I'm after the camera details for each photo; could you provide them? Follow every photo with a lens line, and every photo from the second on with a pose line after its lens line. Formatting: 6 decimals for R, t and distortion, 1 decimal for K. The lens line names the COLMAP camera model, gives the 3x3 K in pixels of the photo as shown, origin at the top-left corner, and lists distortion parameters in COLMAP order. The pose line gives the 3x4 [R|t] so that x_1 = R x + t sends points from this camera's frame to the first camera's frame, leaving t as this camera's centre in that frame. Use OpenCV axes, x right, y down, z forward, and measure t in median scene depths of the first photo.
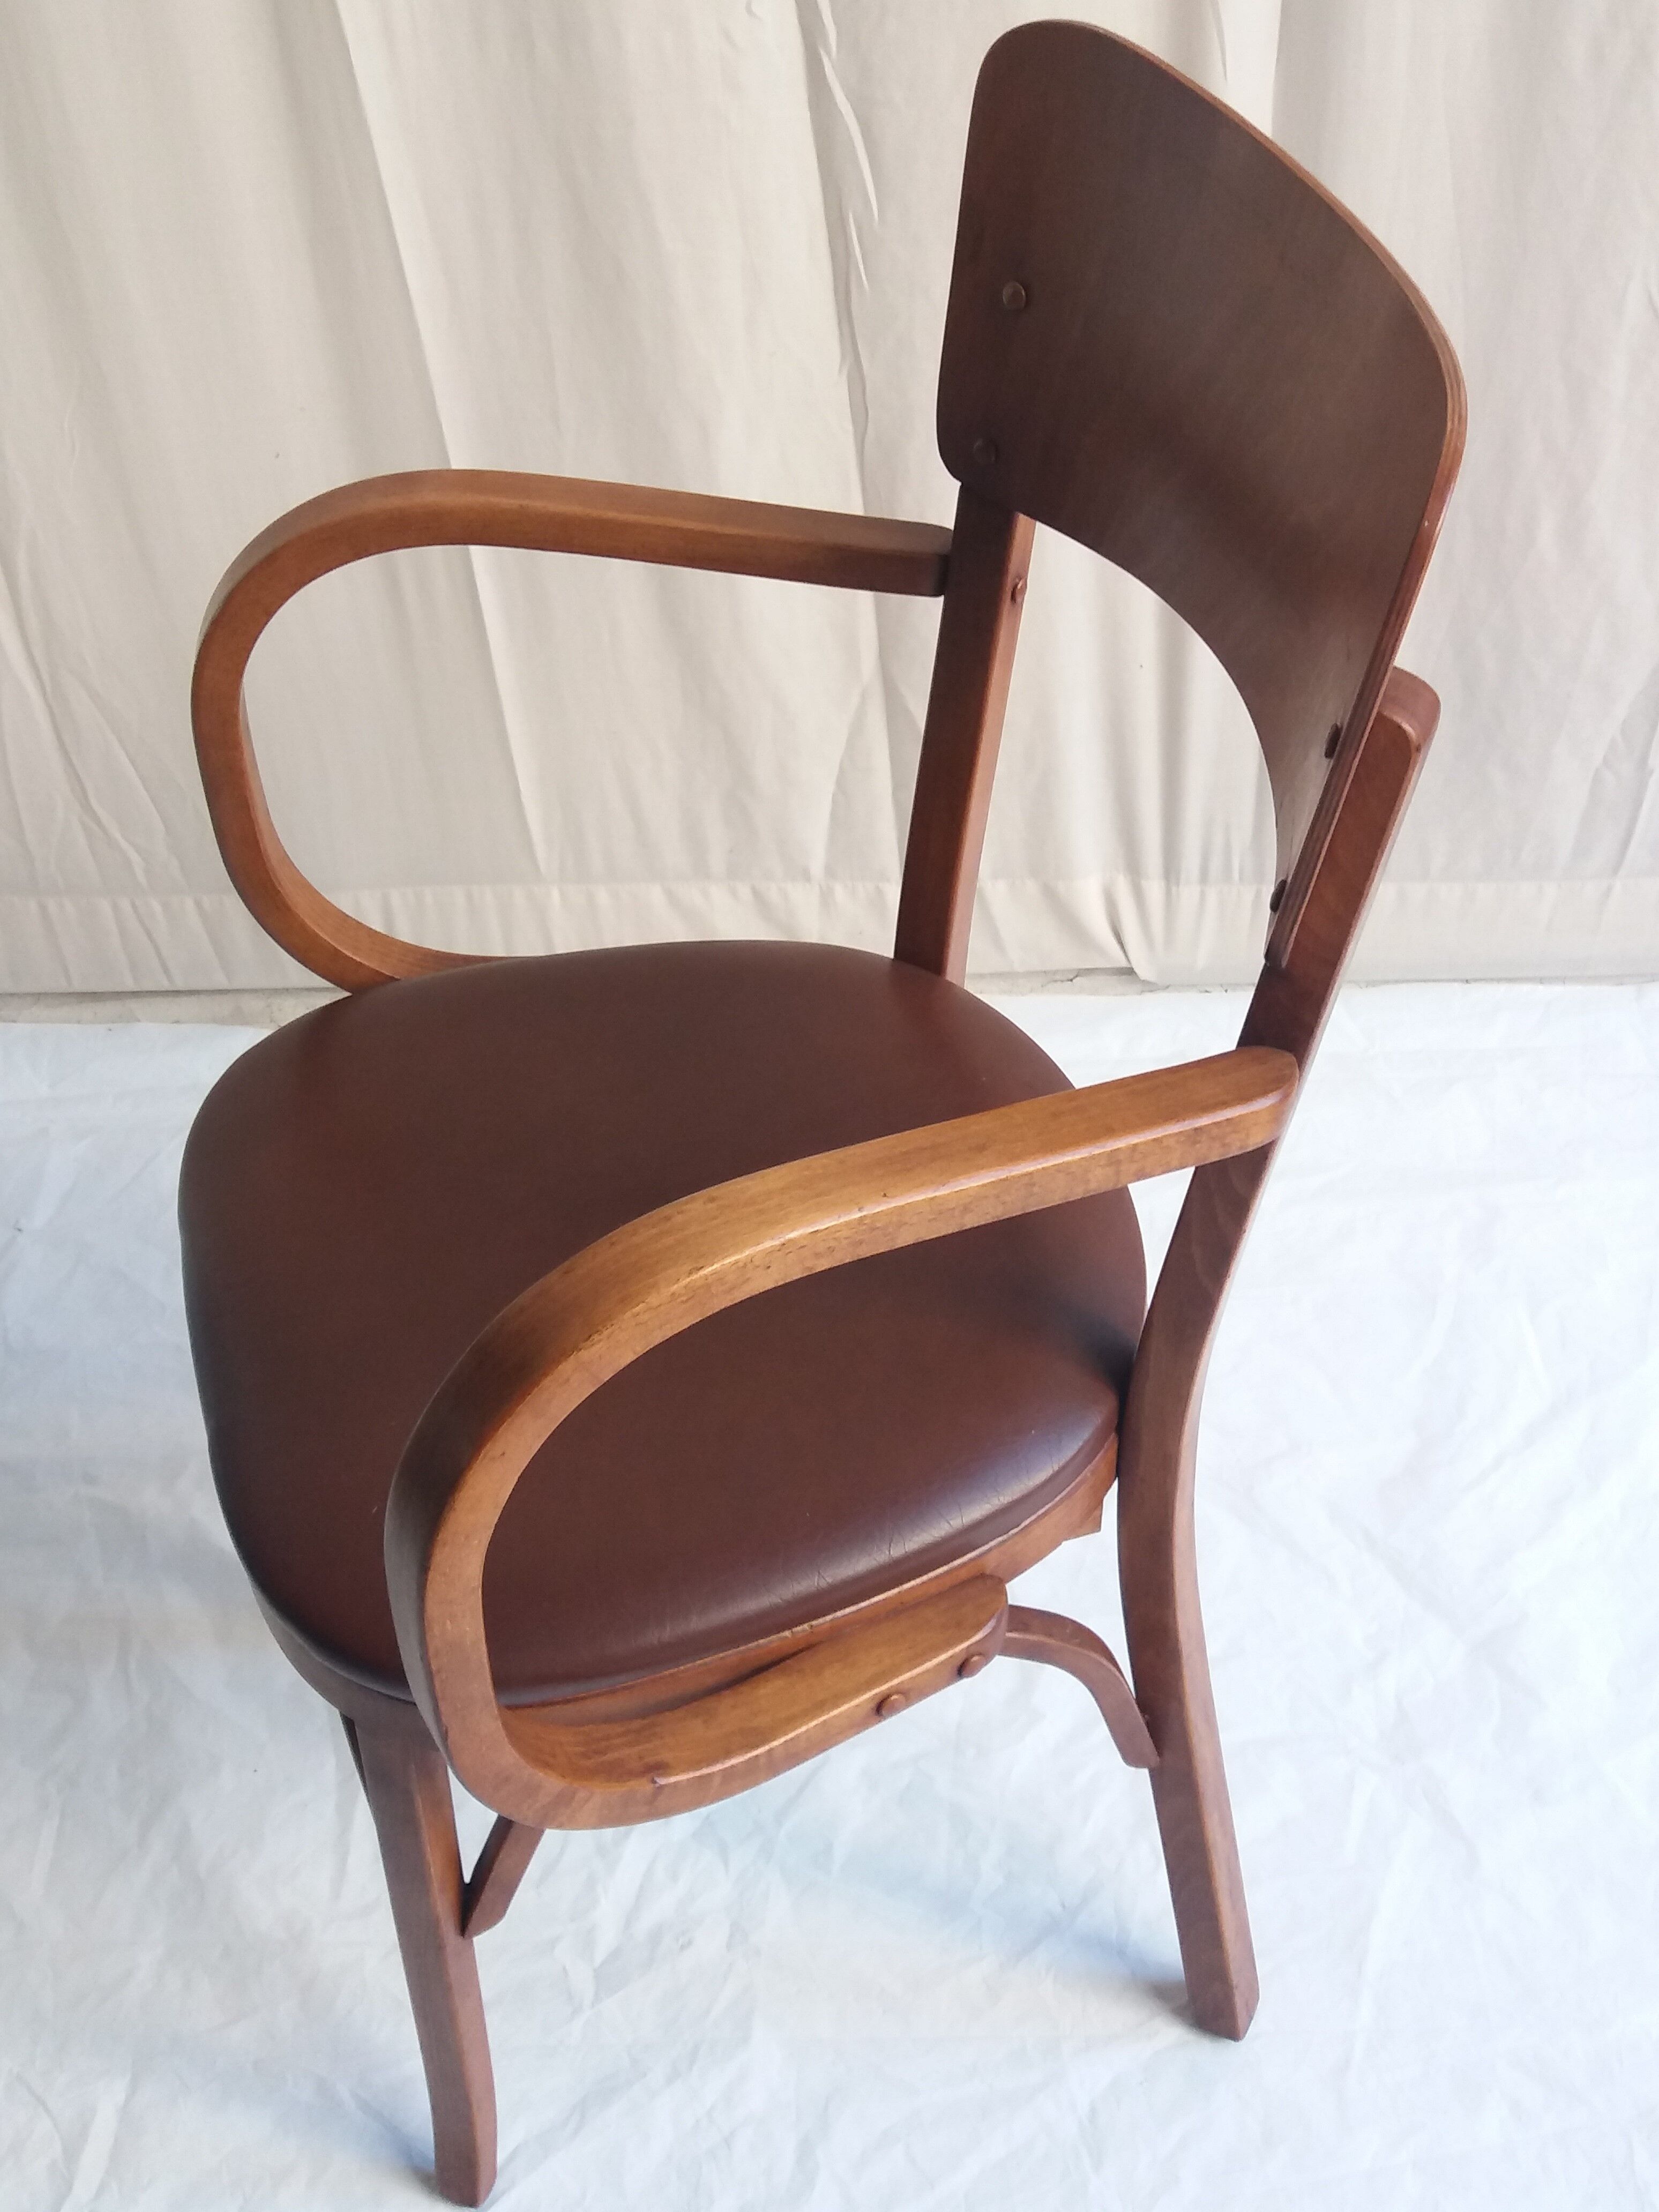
lens RADIAL K [[2272.8, 0, 821.1], [0, 2272.8, 1135.4], [0, 0, 1]] dist [0.006138, -0.019863]
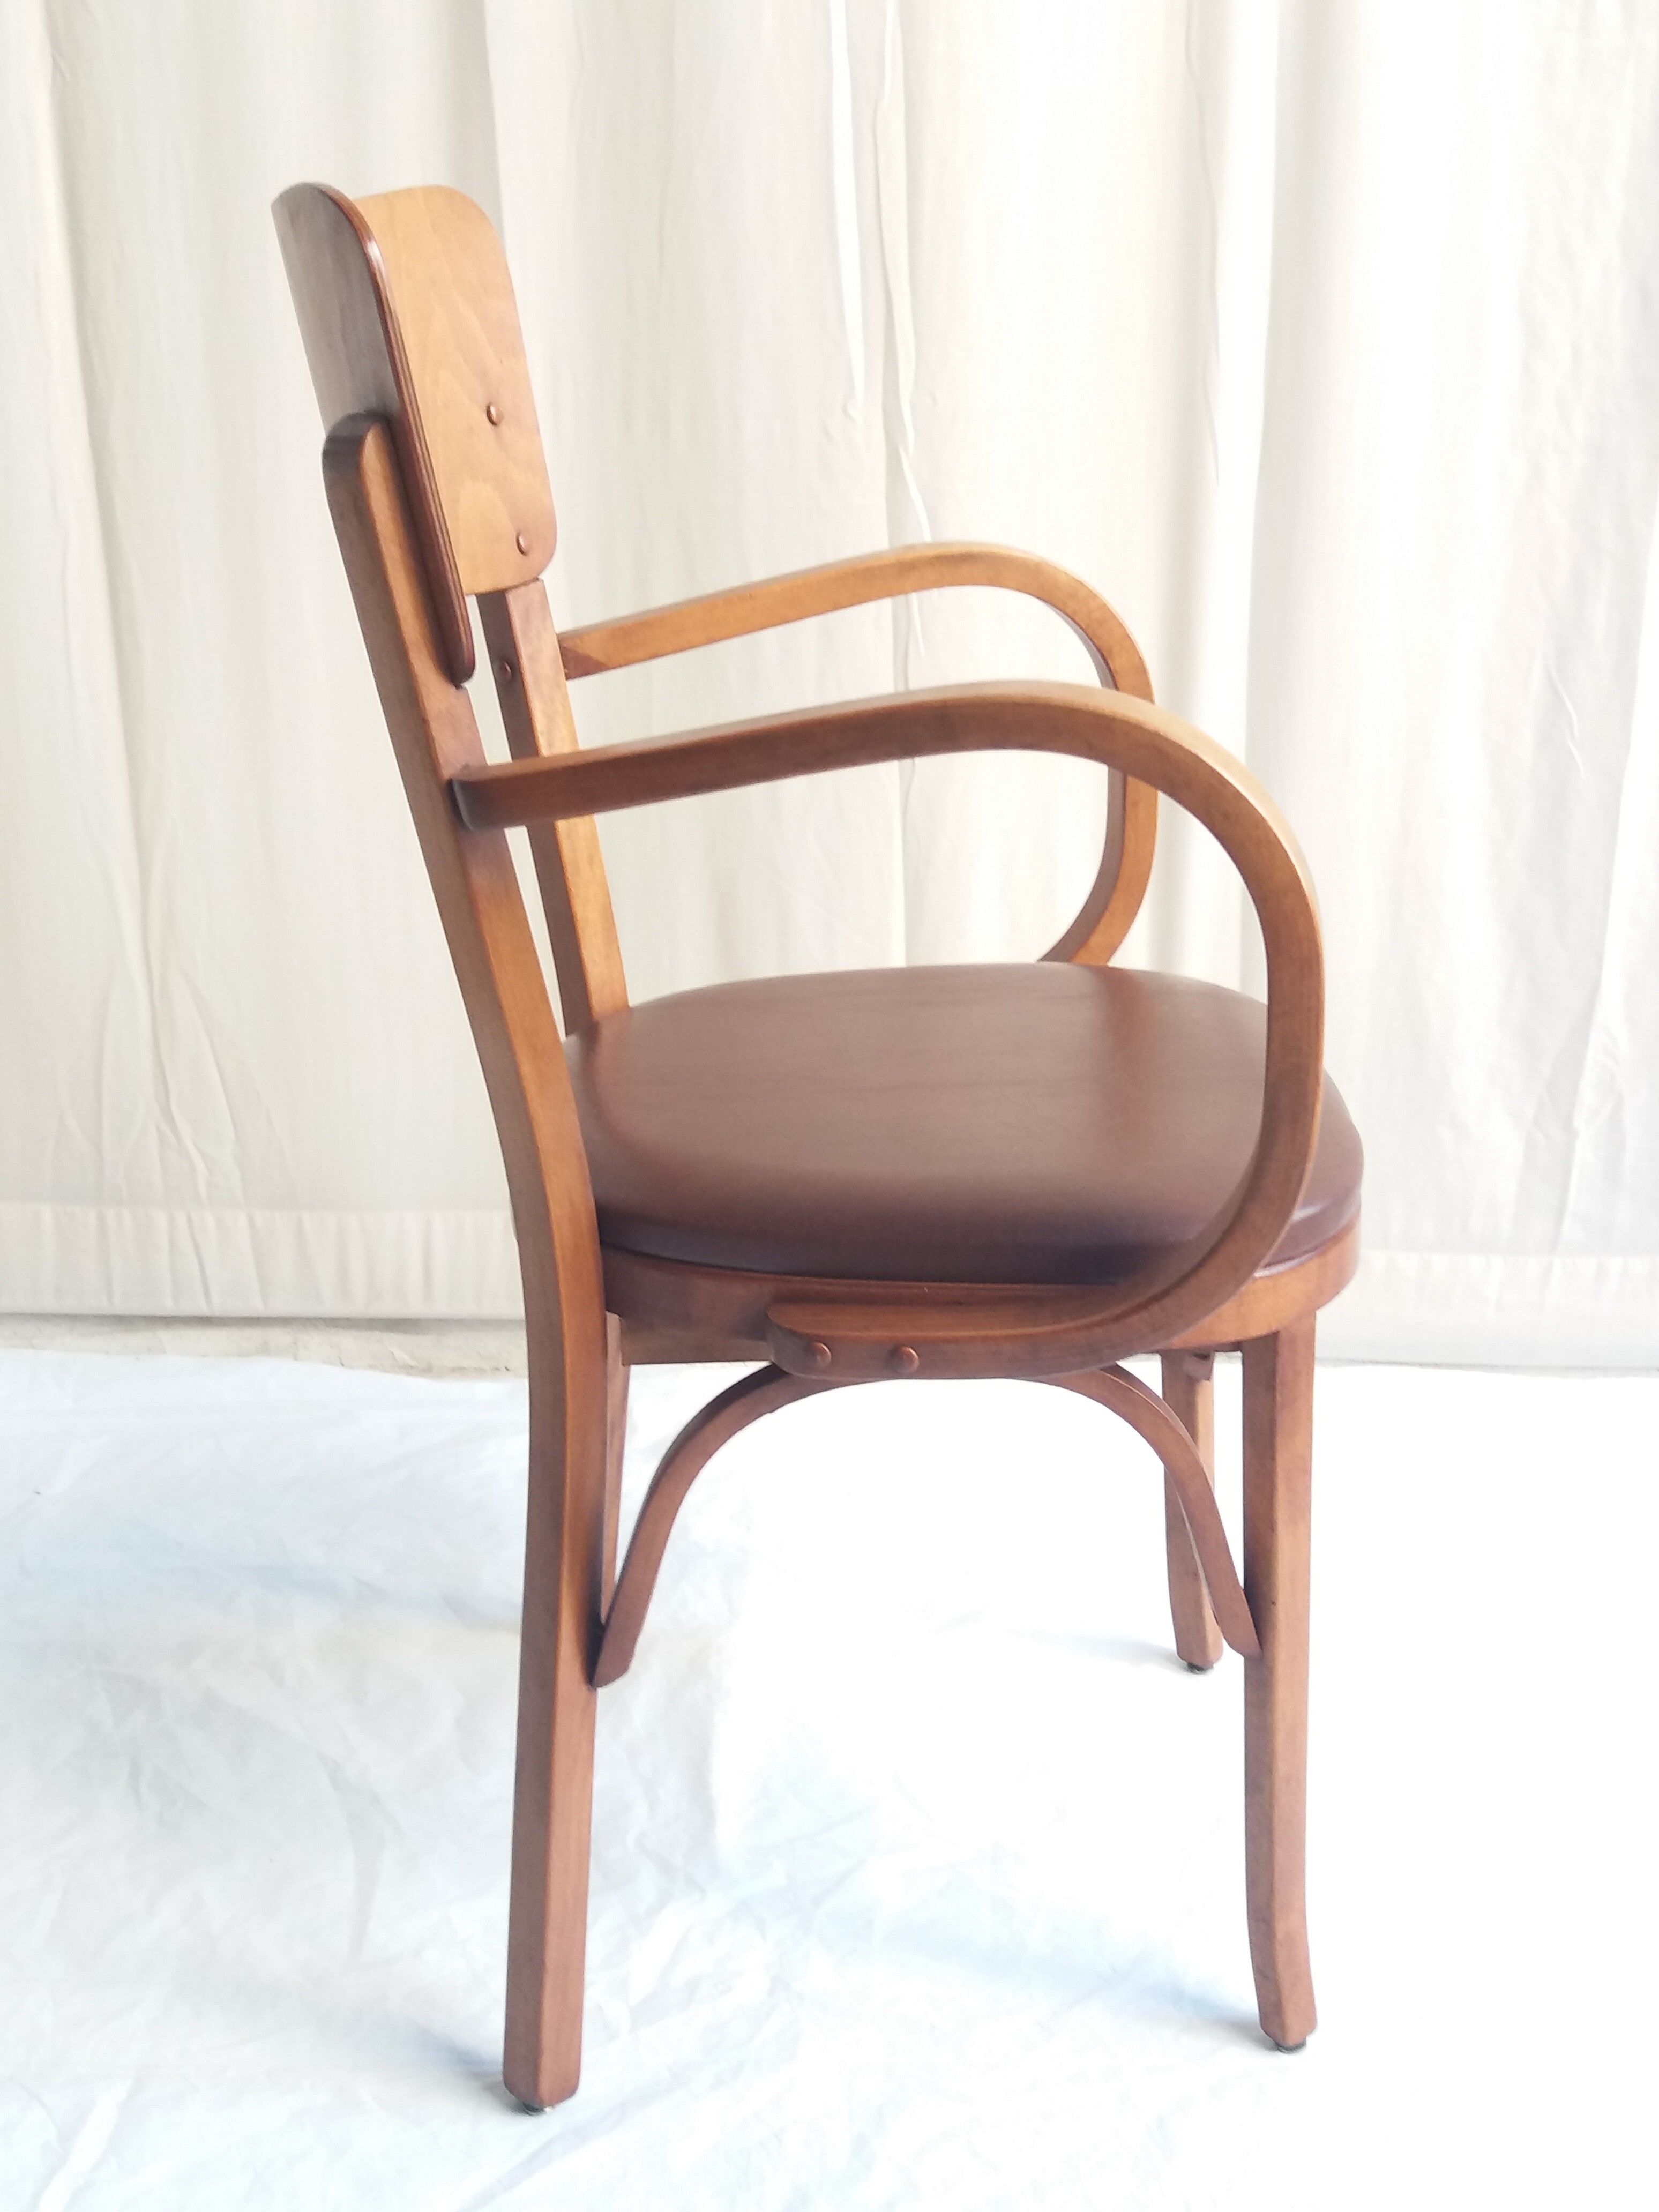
lens RADIAL K [[2285.1, 0, 829.5], [0, 2285.1, 1106.0], [0, 0, 1]] dist [-0.011379, -0.012527]
pose [[0.997661, 0.052745, 0.043485, -0.062027], [-0.031280, 0.917862, -0.395665, 0.315662], [-0.060783, 0.393379, 0.917365, -0.025398]]
